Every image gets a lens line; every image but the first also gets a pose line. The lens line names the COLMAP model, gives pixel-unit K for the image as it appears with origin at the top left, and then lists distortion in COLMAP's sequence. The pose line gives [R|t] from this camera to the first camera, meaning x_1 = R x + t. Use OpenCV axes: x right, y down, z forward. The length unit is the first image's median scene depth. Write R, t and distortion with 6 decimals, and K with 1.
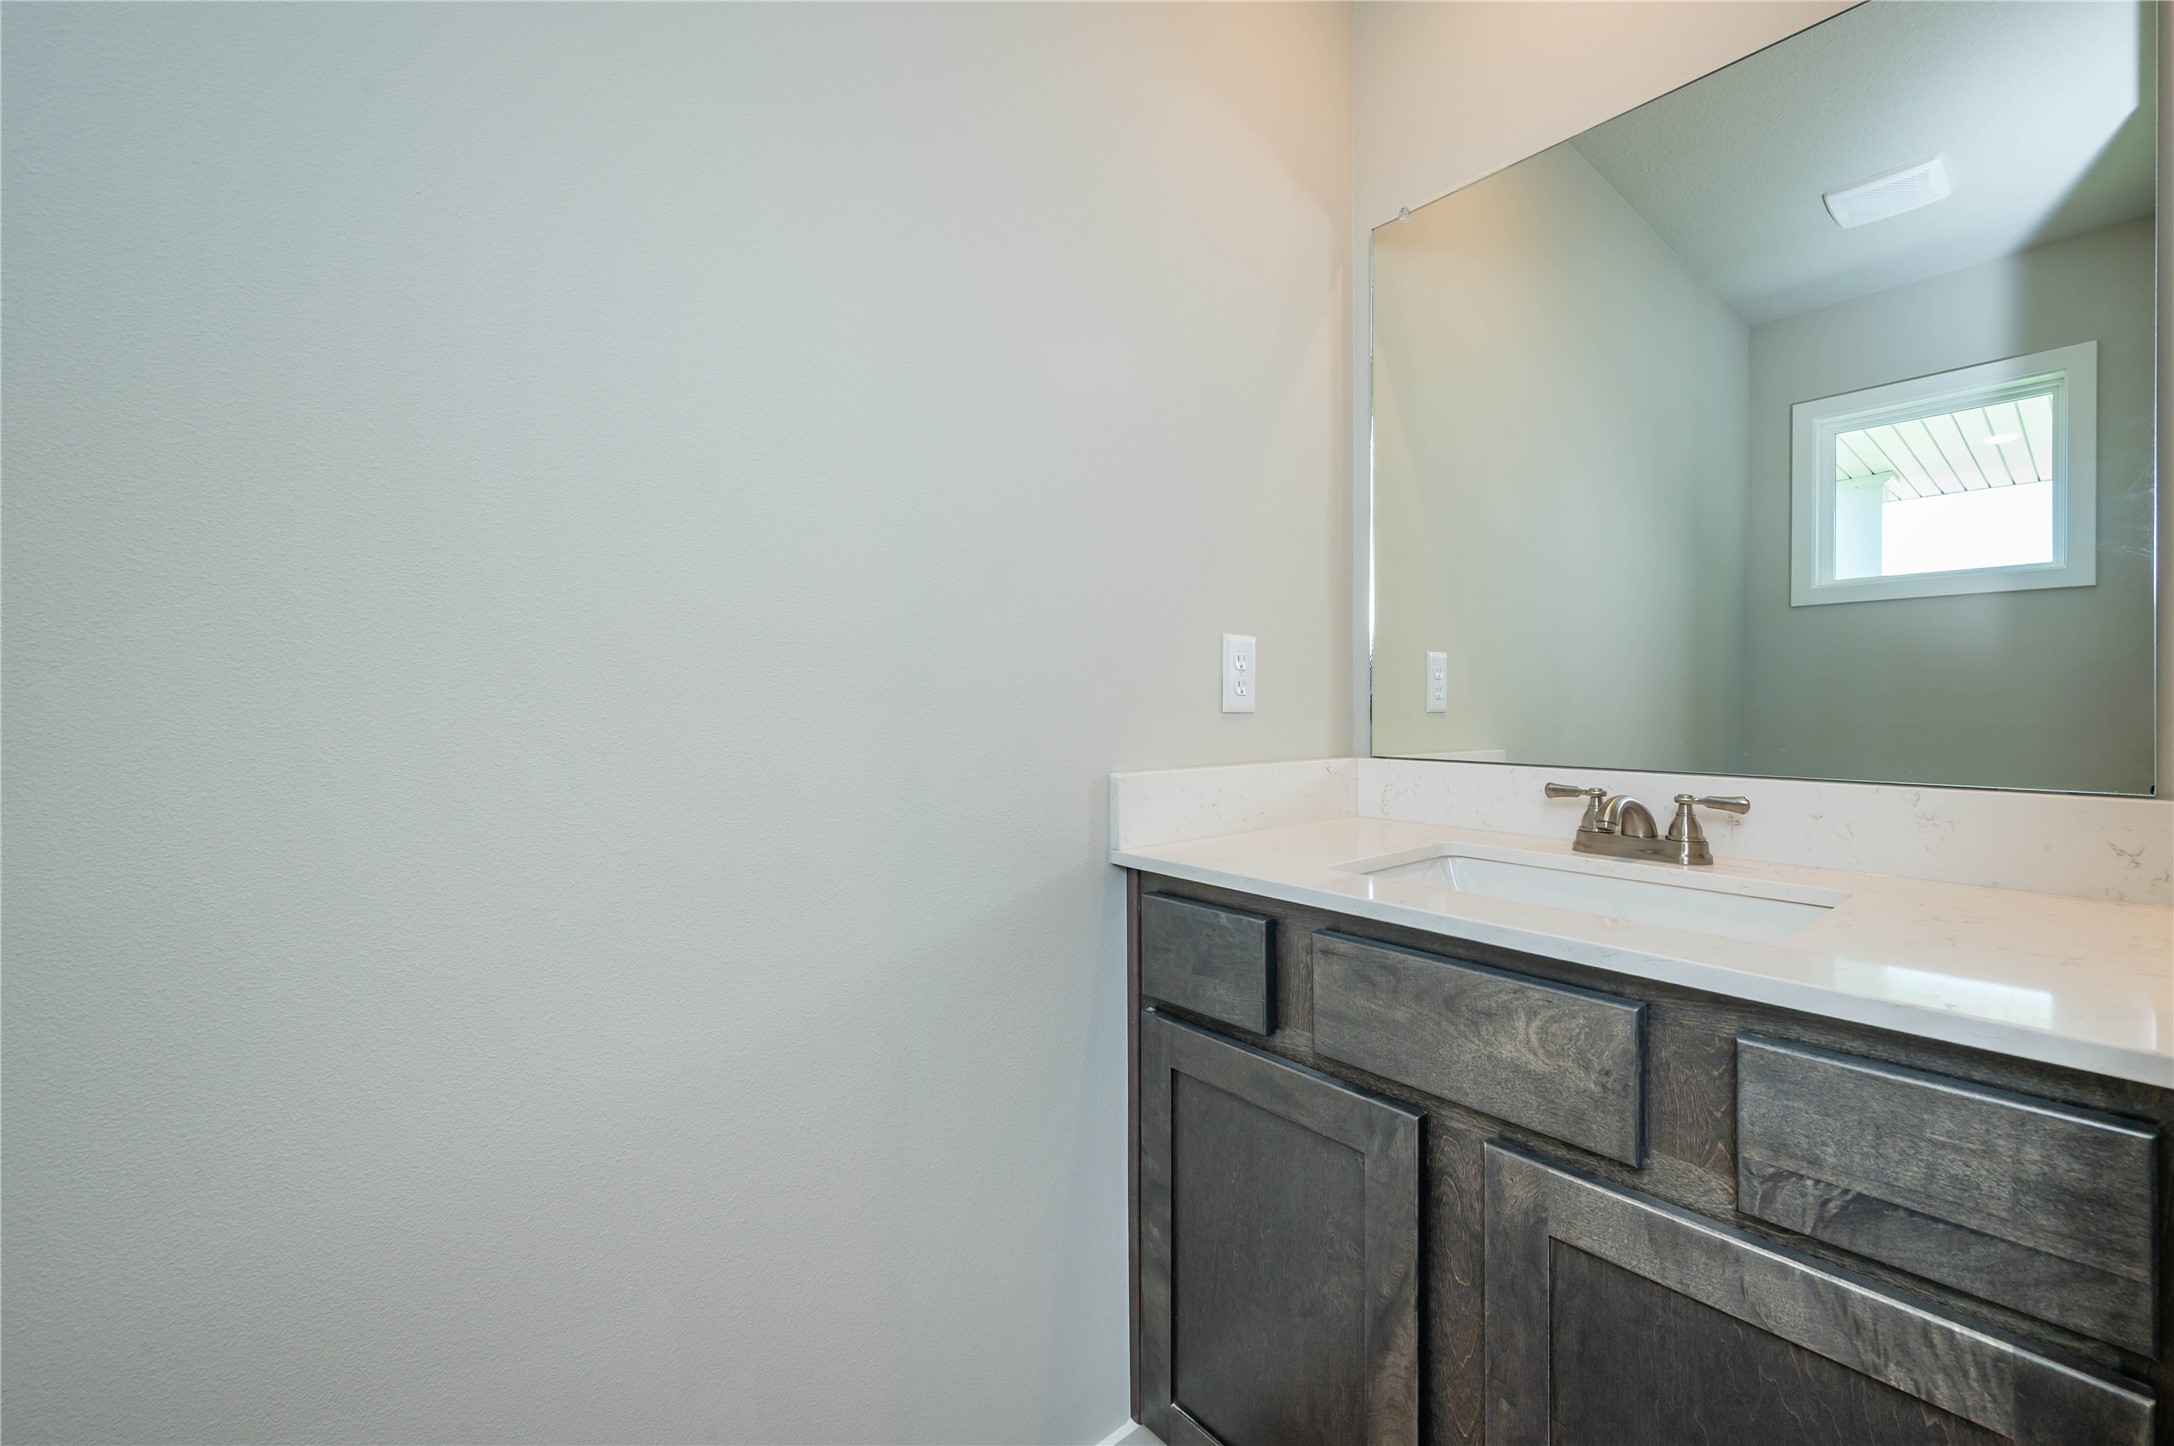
lens RADIAL K [[864.1, 0, 1088.5], [0, 864.1, 714.2], [0, 0, 1]] dist [-0.001728, 0.000347]
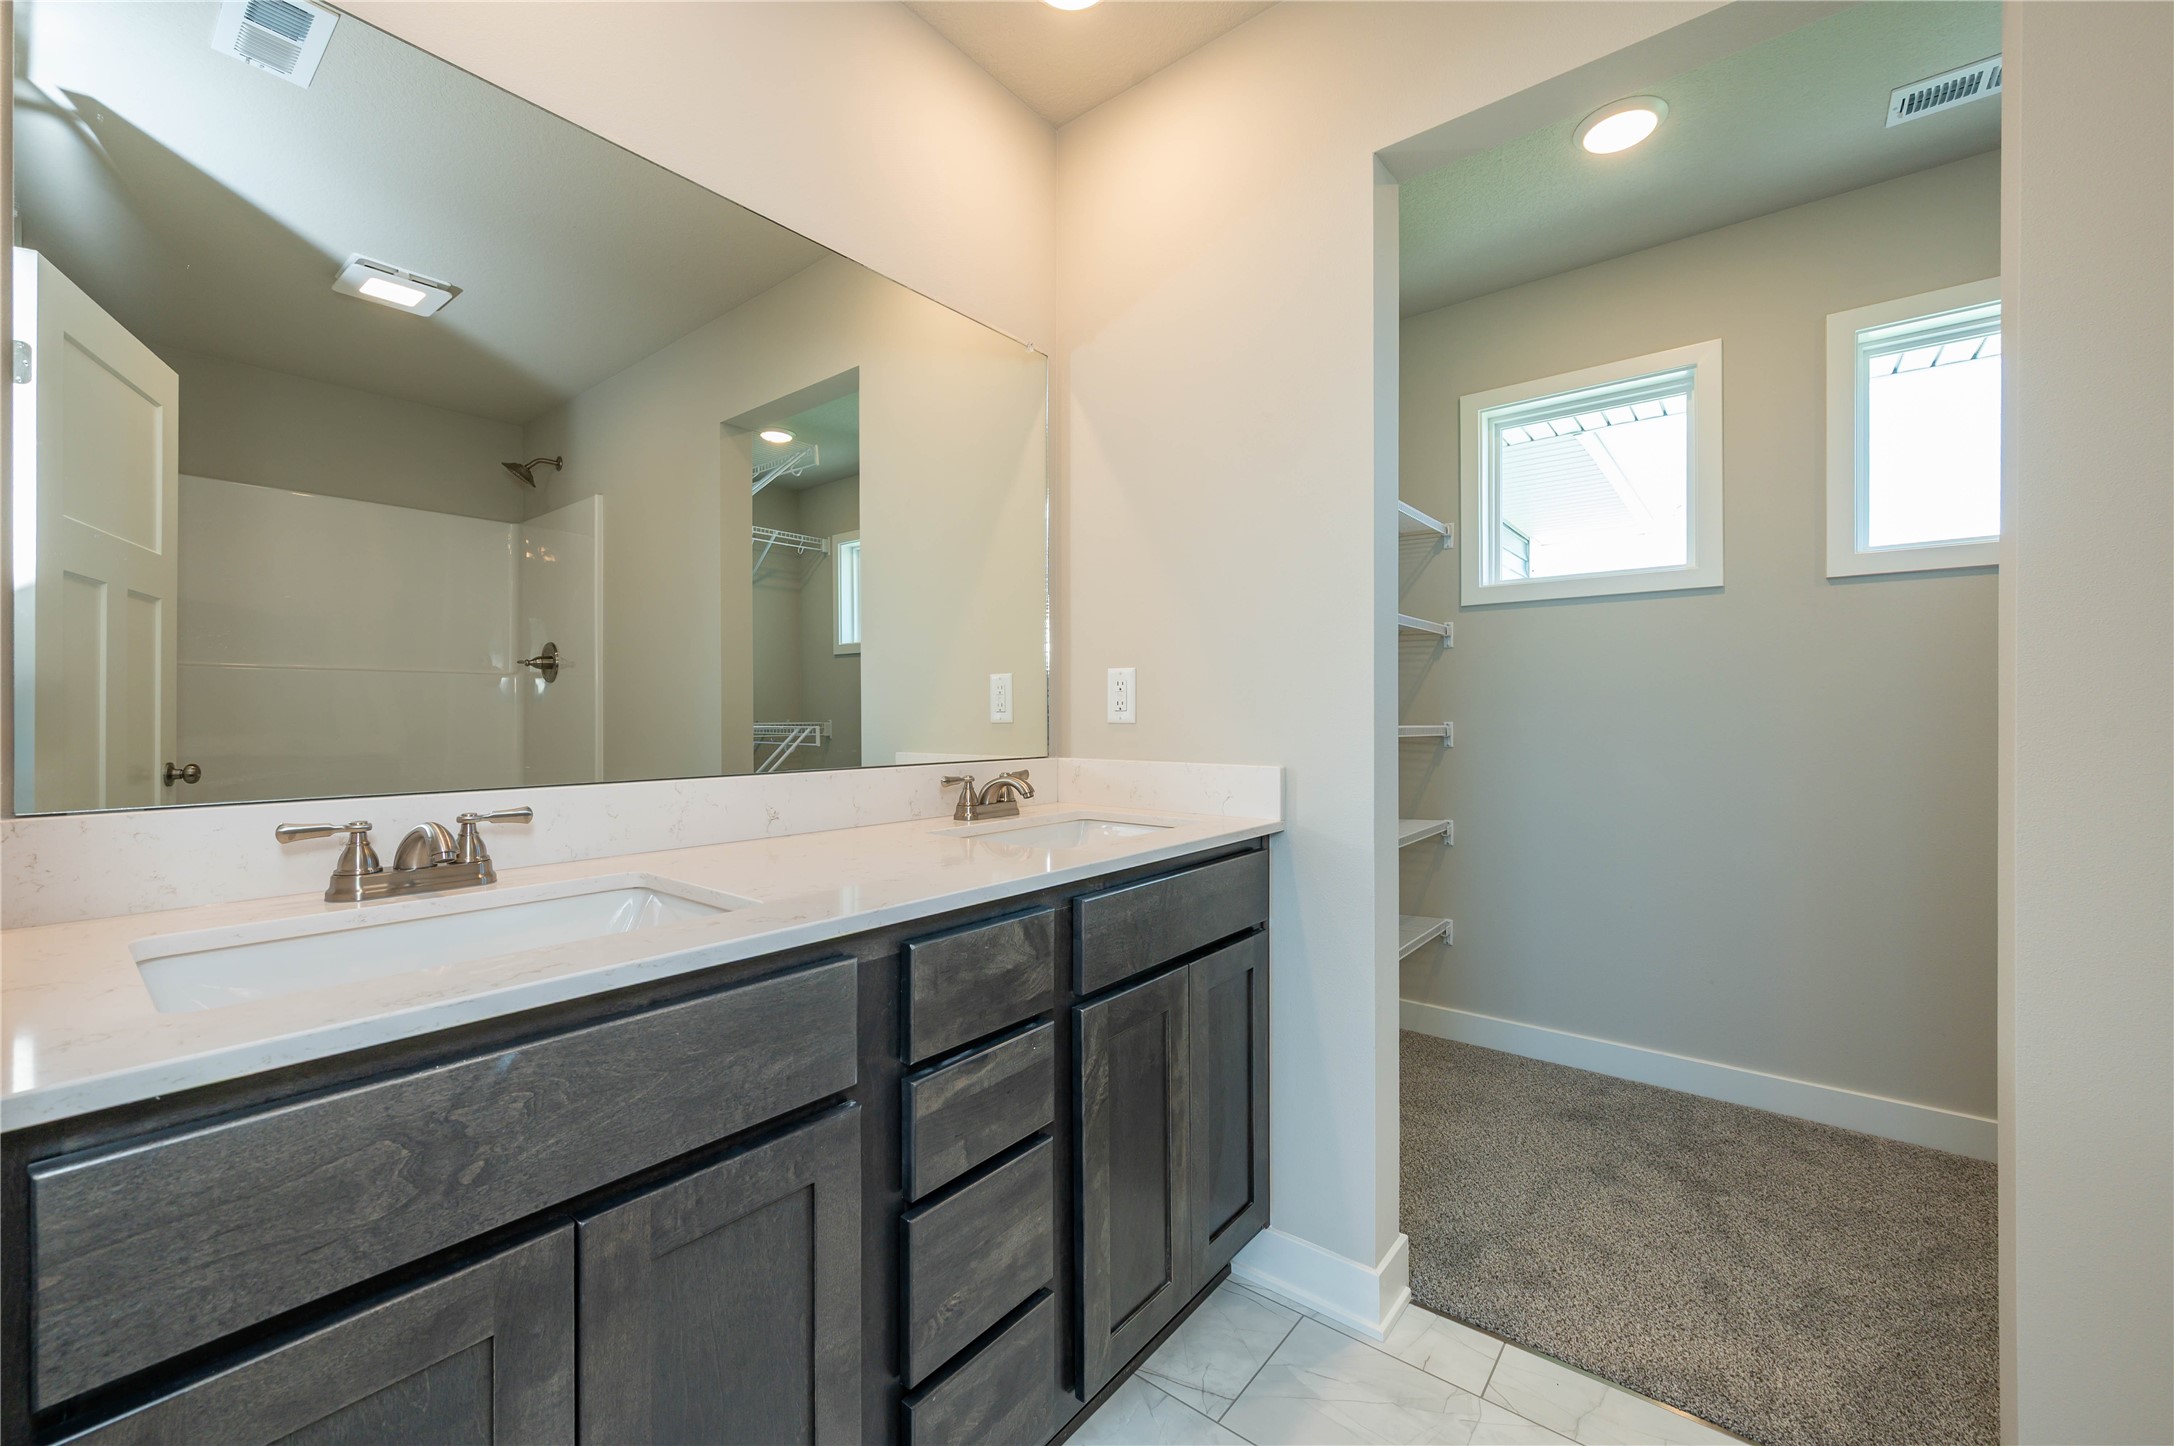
lens RADIAL K [[864.1, 0, 1088.5], [0, 864.1, 714.2], [0, 0, 1]] dist [-0.001728, 0.000347]
pose [[-0.188719, 0.000768, 0.982031, -0.400494], [0.018765, 0.999820, 0.002825, -0.008755], [-0.981852, 0.018961, -0.188699, 0.492771]]
